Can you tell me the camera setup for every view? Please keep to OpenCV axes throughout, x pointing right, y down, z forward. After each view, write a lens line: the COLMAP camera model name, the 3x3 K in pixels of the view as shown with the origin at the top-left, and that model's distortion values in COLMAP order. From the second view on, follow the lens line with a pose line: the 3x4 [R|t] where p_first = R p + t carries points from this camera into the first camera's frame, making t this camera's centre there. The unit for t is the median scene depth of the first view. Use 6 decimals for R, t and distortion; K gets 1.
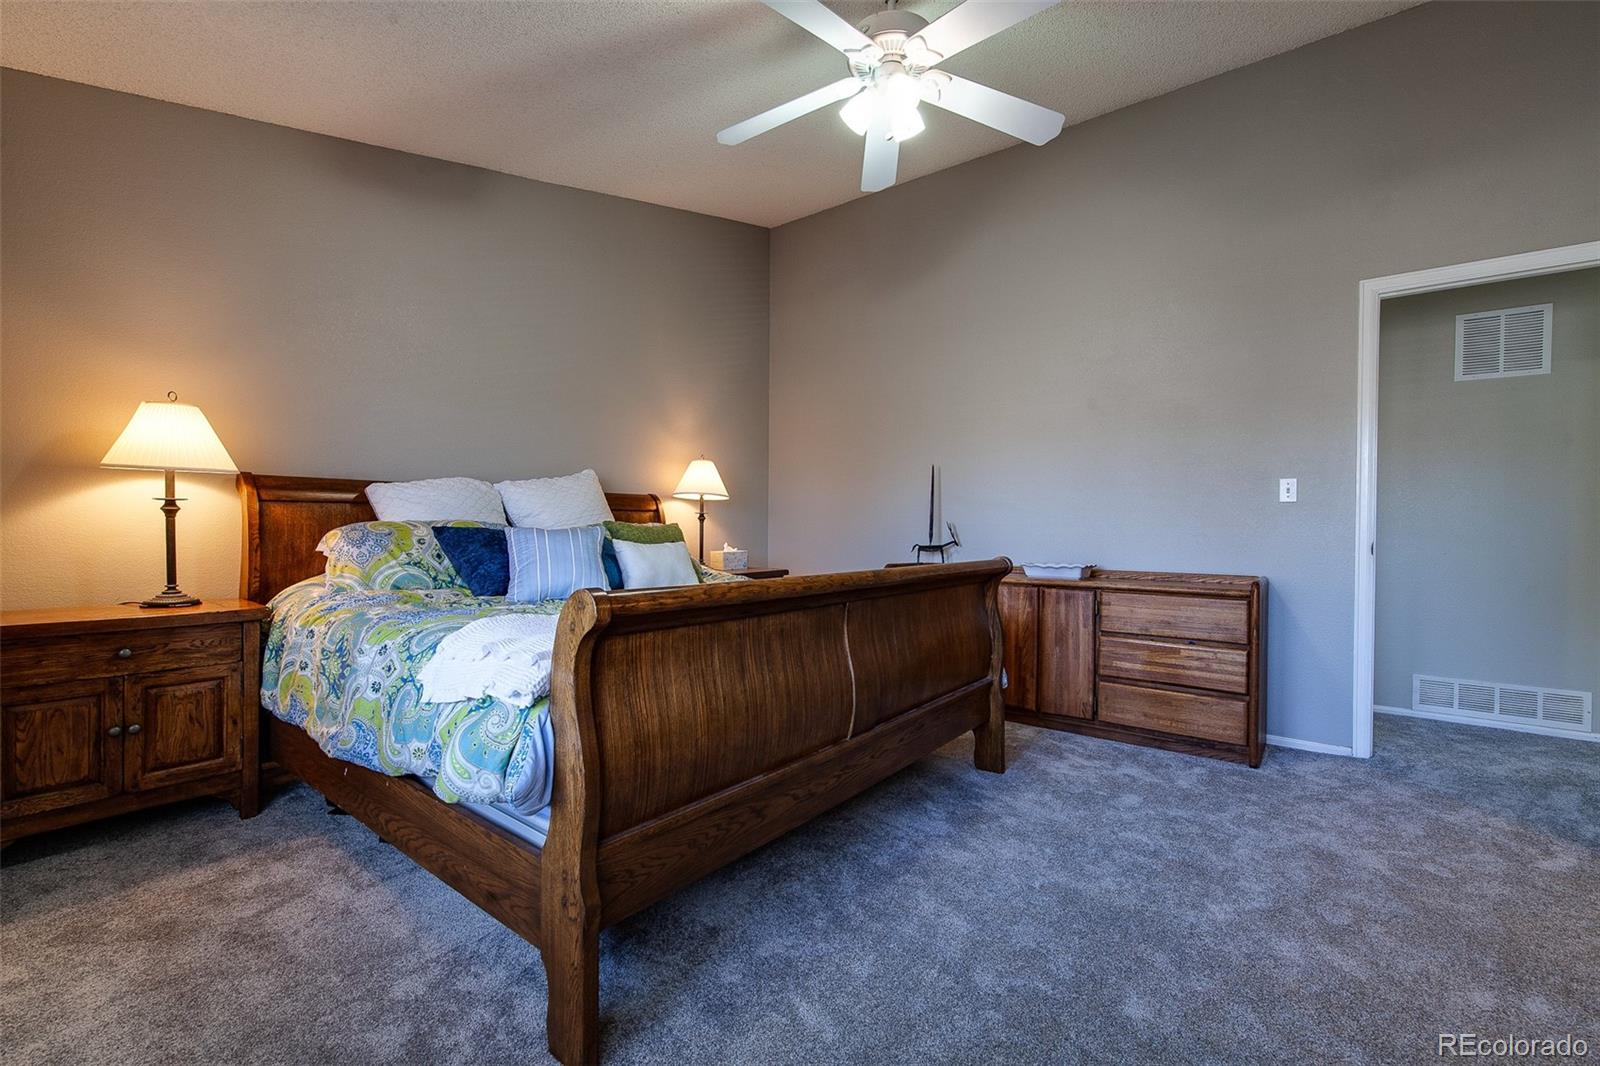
lens RADIAL K [[695.0, 0, 807.1], [0, 695.0, 533.4], [0, 0, 1]] dist [0.009569, 0.000004]
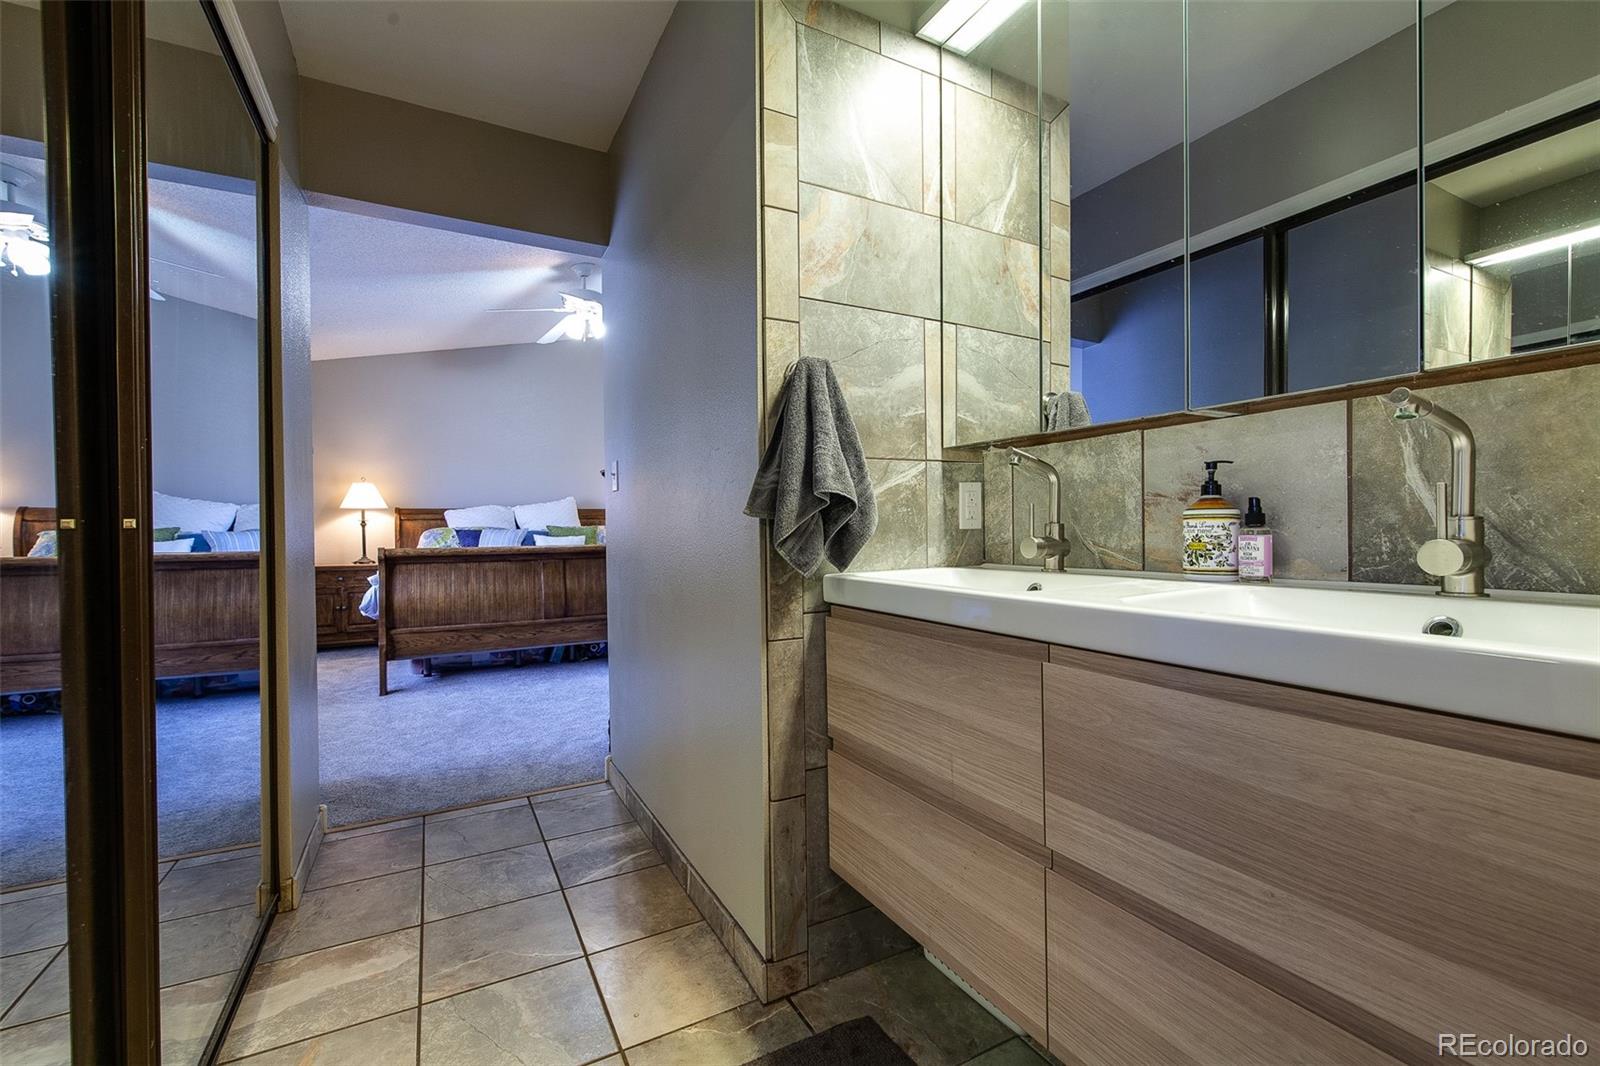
lens RADIAL K [[695.0, 0, 796.1], [0, 695.0, 532.5], [0, 0, 1]] dist [0.009569, 0.000004]
pose [[0.913063, -0.017416, -0.407446, 1.503540], [0.017201, 0.999843, -0.004190, 0.030620], [0.407455, -0.003182, 0.913220, -0.636293]]
